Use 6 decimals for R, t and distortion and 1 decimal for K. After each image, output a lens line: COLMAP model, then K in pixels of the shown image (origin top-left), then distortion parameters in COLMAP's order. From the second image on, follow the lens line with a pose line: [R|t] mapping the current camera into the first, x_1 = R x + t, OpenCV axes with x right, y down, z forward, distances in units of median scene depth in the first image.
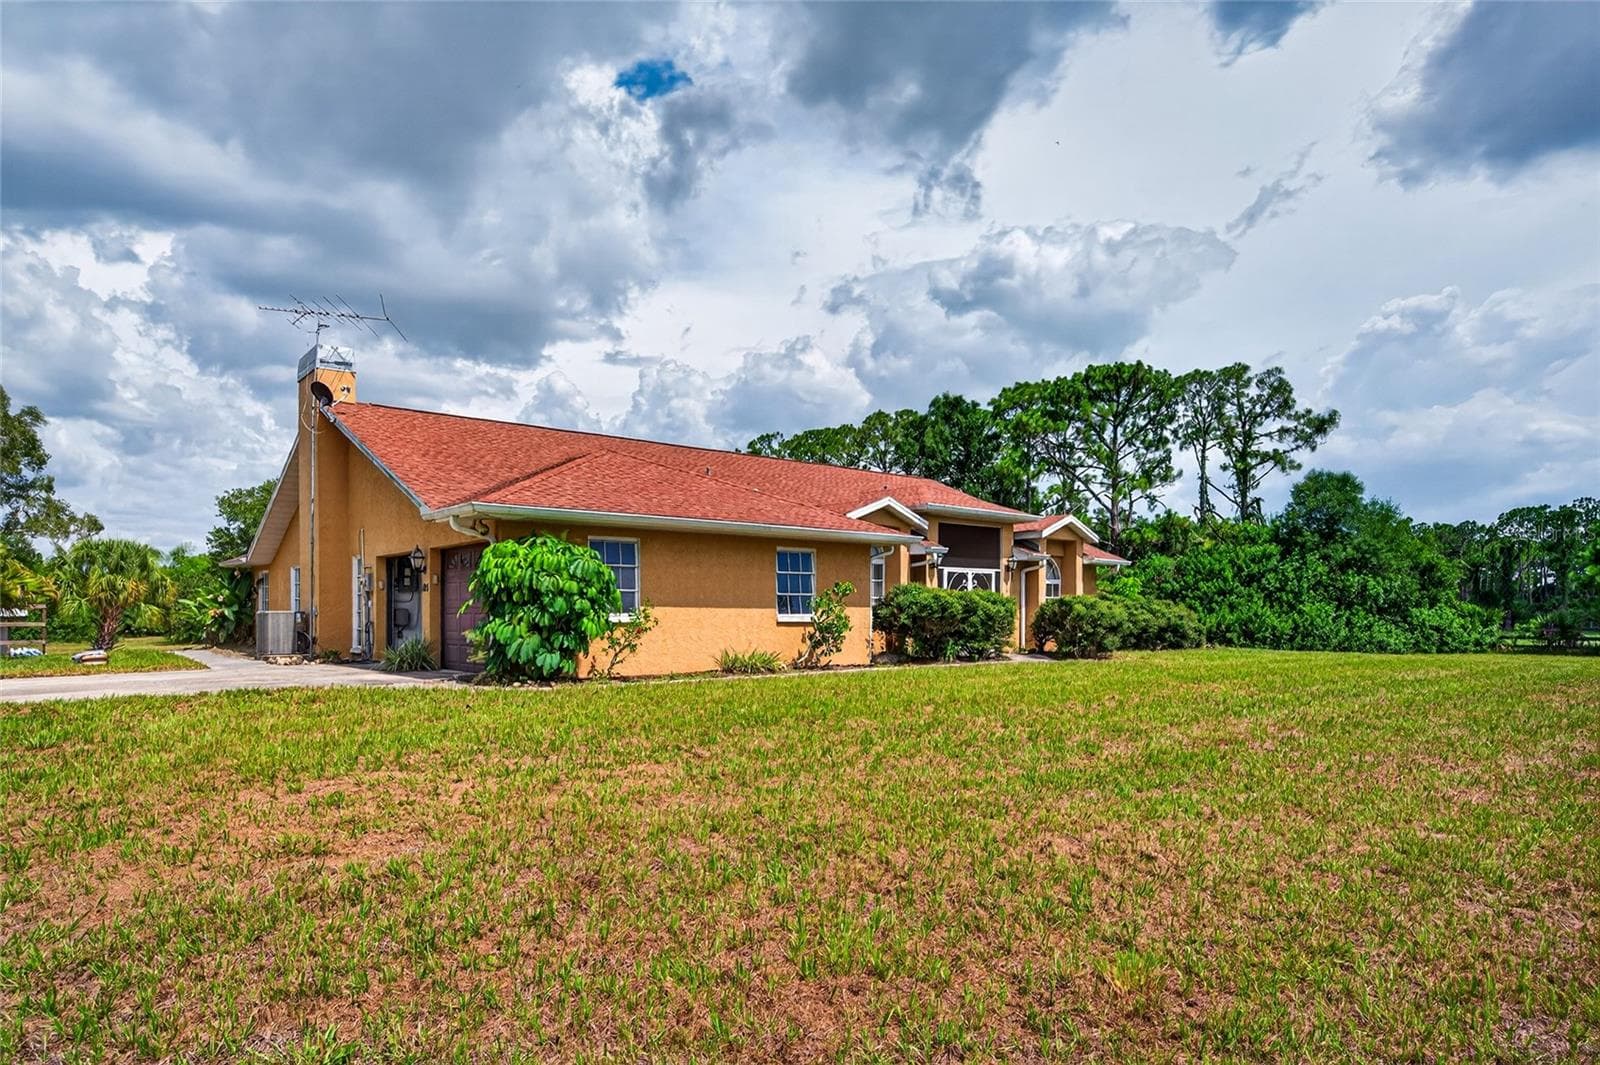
lens RADIAL K [[1020.2, 0, 800.0], [0, 1020.2, 532.5], [0, 0, 1]] dist [0.003492, 0.001626]
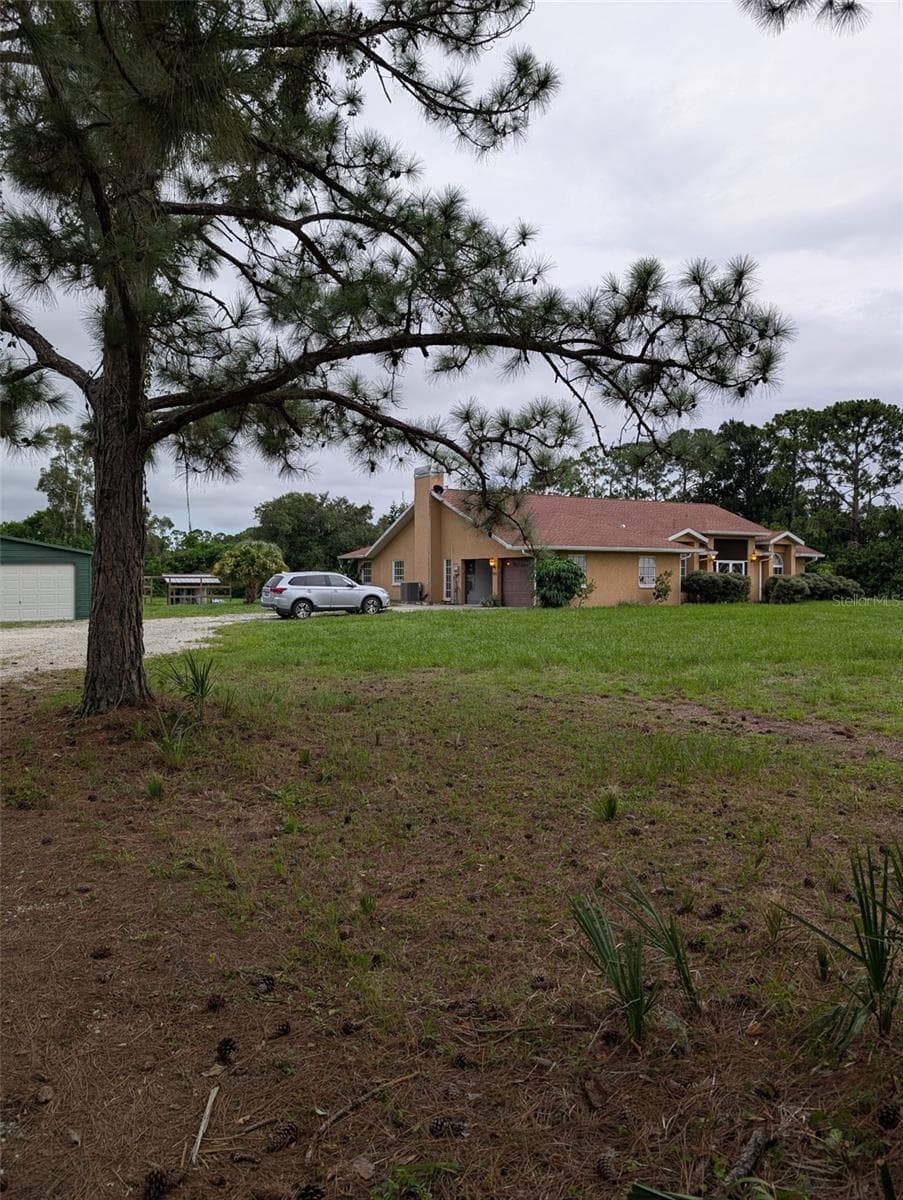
lens RADIAL K [[958.4, 0, 451.5], [0, 958.4, 600.0], [0, 0, 1]] dist [0.001990, -0.000326]
pose [[0.988320, 0.002278, -0.152376, -0.082088], [0.013373, 0.994734, 0.101614, -0.082416], [0.151806, -0.102465, 0.983085, -0.886237]]
